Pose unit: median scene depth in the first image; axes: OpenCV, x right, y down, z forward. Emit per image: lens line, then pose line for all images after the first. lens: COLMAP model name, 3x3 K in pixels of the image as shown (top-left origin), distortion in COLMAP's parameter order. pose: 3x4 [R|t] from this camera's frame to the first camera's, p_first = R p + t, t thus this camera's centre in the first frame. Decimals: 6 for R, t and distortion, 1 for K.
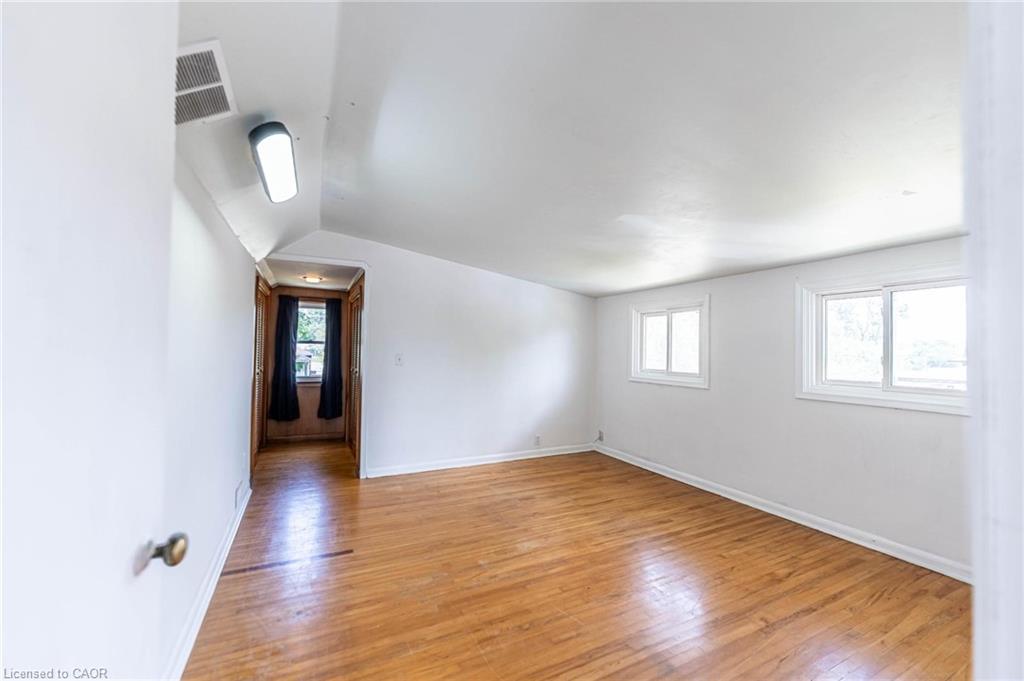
lens RADIAL K [[410.9, 0, 512.9], [0, 410.9, 345.1], [0, 0, 1]] dist [-0.001726, -0.000212]
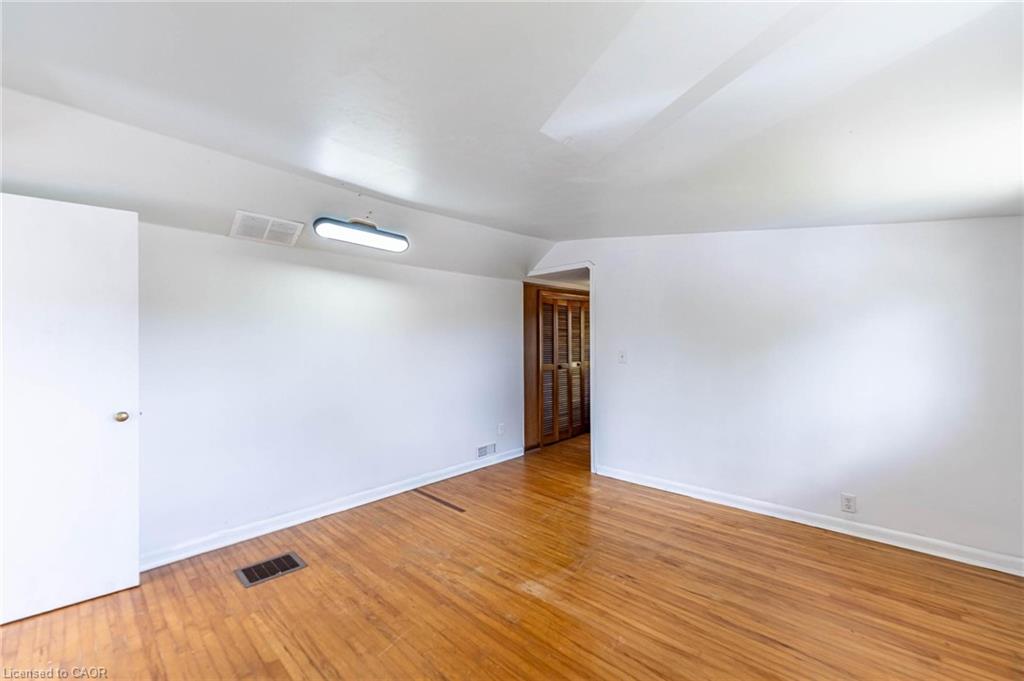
lens RADIAL K [[410.9, 0, 510.5], [0, 410.9, 339.5], [0, 0, 1]] dist [-0.001726, -0.000212]
pose [[0.337889, -0.027885, -0.940773, 0.561293], [0.025488, 0.999466, -0.020470, 0.009031], [0.940841, -0.017062, 0.338419, 0.488248]]
